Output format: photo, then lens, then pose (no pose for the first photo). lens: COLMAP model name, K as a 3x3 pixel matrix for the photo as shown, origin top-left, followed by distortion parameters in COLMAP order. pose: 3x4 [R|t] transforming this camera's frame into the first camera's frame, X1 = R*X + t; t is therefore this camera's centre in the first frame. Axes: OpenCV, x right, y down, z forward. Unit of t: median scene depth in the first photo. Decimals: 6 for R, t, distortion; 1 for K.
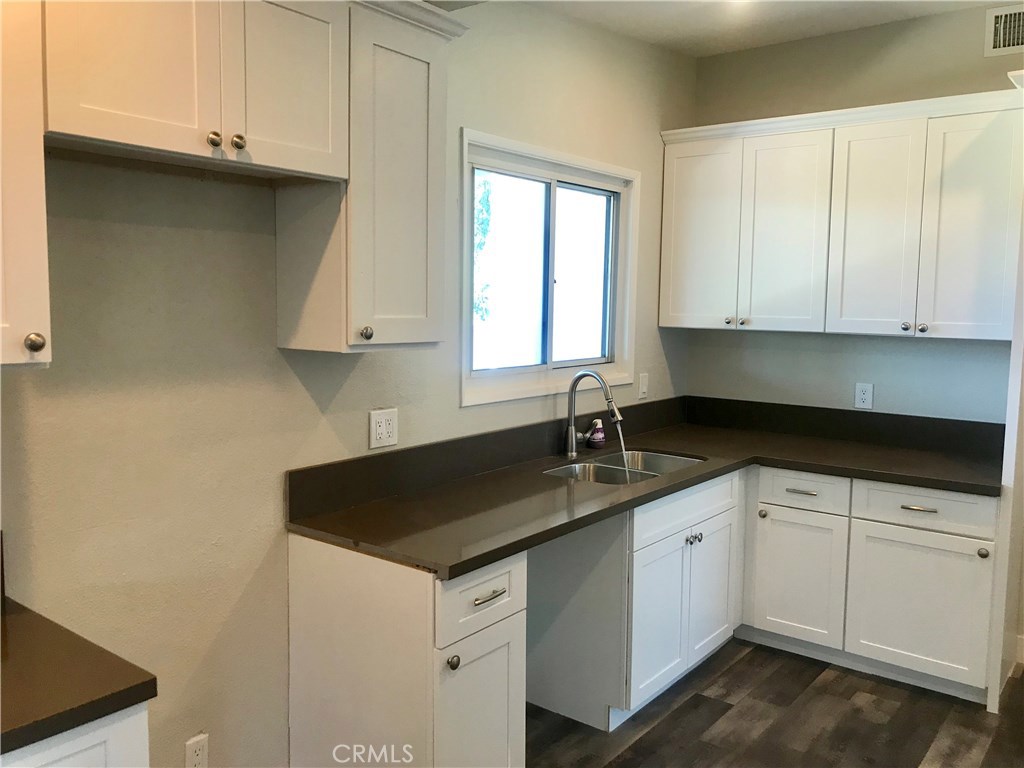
lens RADIAL K [[843.1, 0, 510.6], [0, 843.1, 381.9], [0, 0, 1]] dist [-0.036566, 0.039017]
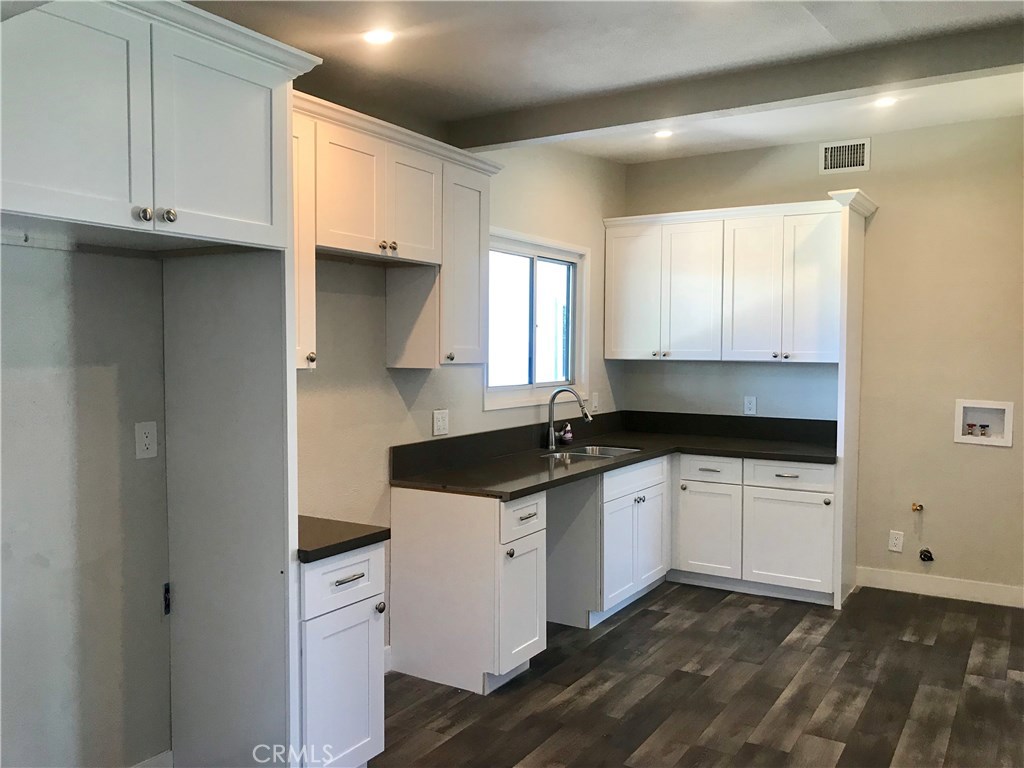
lens RADIAL K [[843.1, 0, 512.0], [0, 843.1, 384.1], [0, 0, 1]] dist [-0.036566, 0.039017]
pose [[0.993896, -0.013827, 0.109449, -0.162823], [0.019871, 0.998326, -0.054322, 0.060933], [-0.108514, 0.056165, 0.992507, -0.448865]]
